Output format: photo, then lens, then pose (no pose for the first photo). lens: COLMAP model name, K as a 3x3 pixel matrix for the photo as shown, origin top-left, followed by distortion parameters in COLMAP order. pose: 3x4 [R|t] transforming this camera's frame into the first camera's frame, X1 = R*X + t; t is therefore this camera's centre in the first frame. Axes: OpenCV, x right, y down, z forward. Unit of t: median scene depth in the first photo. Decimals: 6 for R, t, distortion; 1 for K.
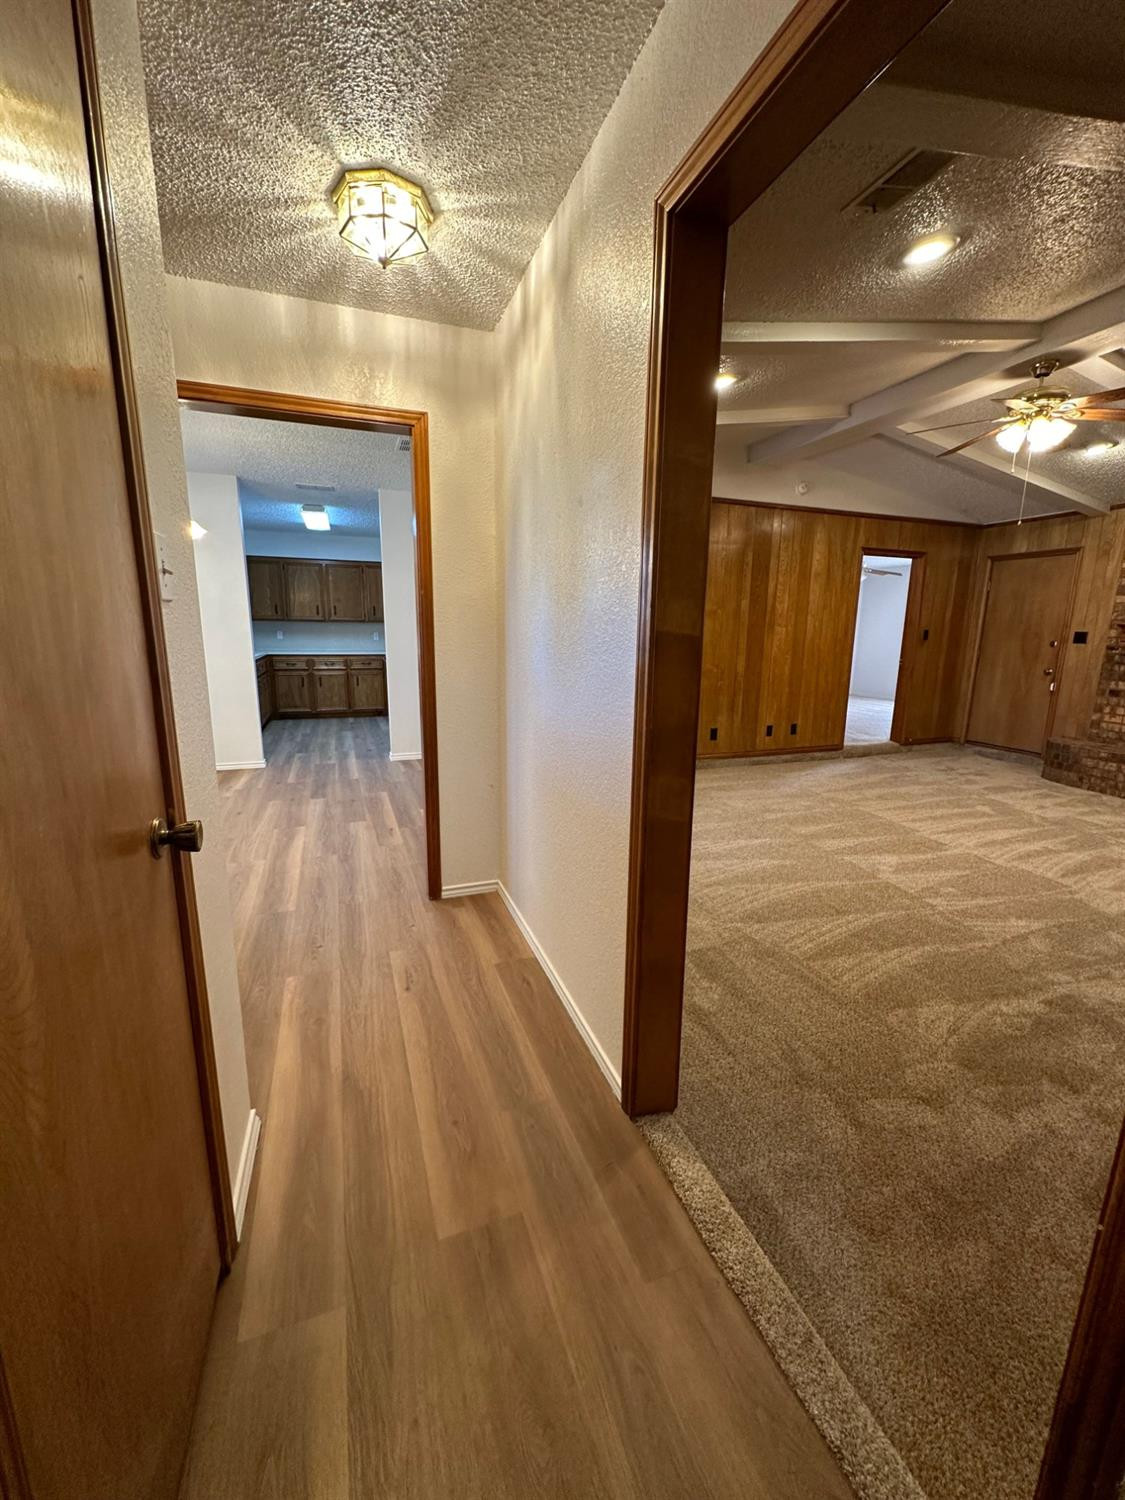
lens RADIAL K [[599.1, 0, 562.5], [0, 599.1, 750.0], [0, 0, 1]] dist [-0.001671, 0.000321]
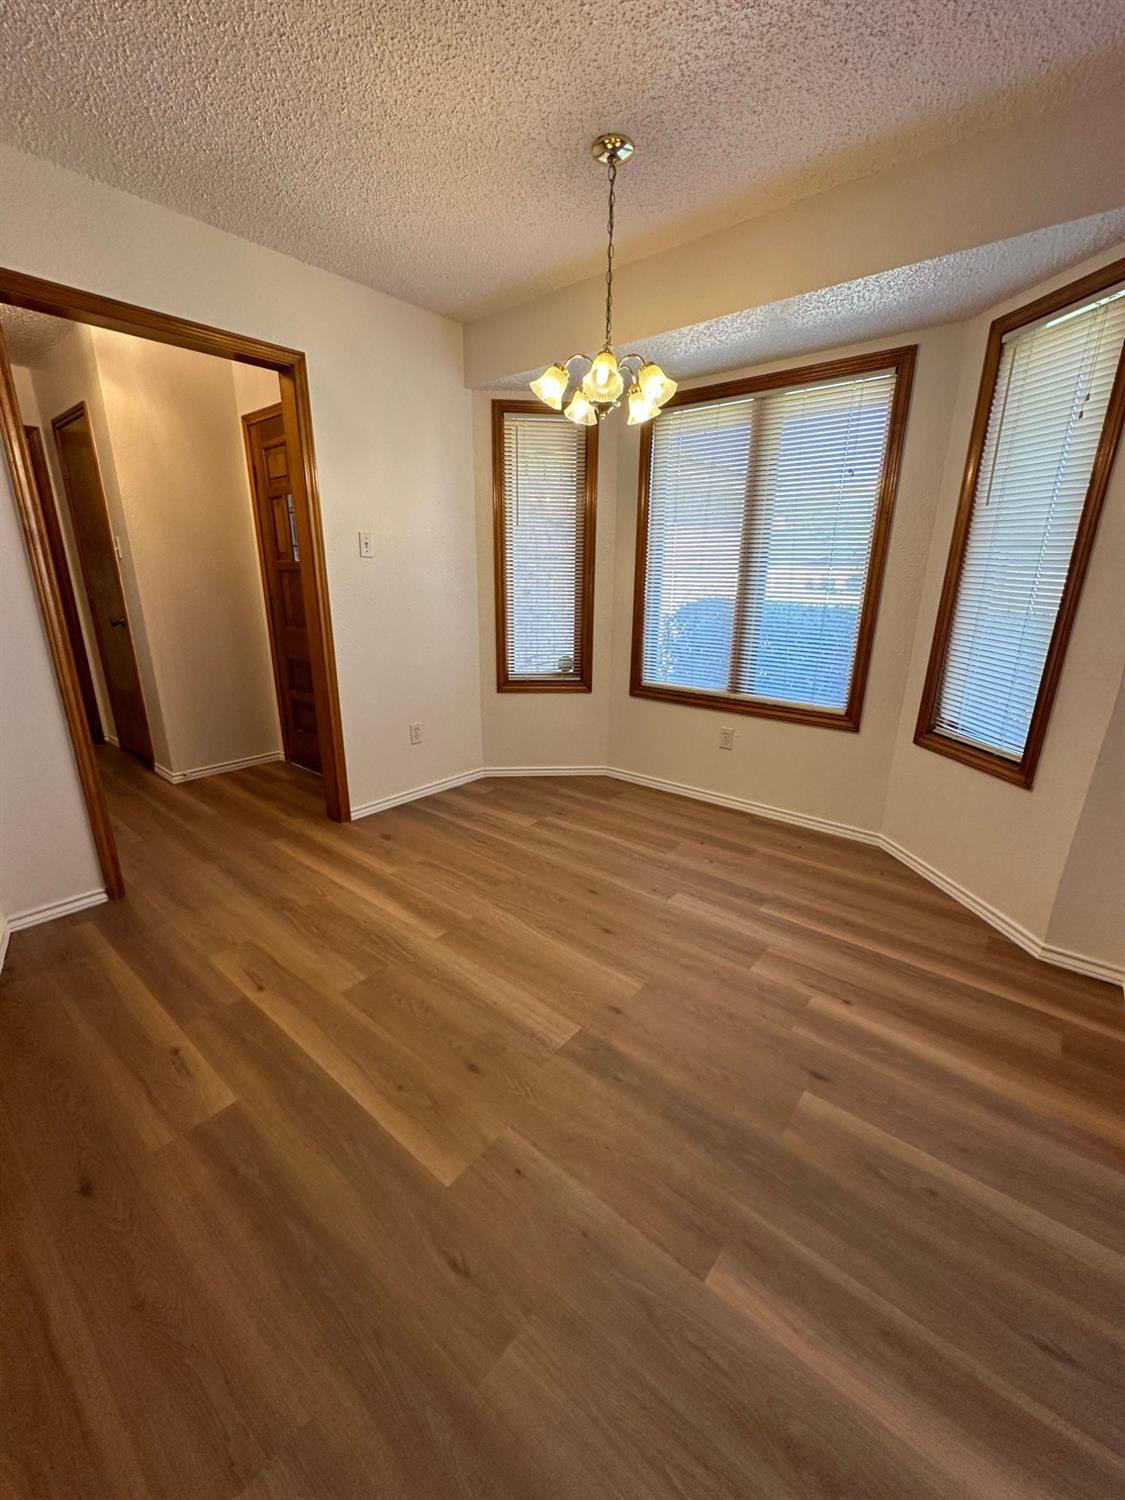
lens RADIAL K [[599.1, 0, 562.5], [0, 599.1, 750.0], [0, 0, 1]] dist [-0.001671, 0.000321]
pose [[-0.863751, 0.128243, -0.487328, -0.290847], [-0.118011, 0.888704, 0.443033, -0.294079], [0.489906, 0.440180, -0.752485, 1.434252]]
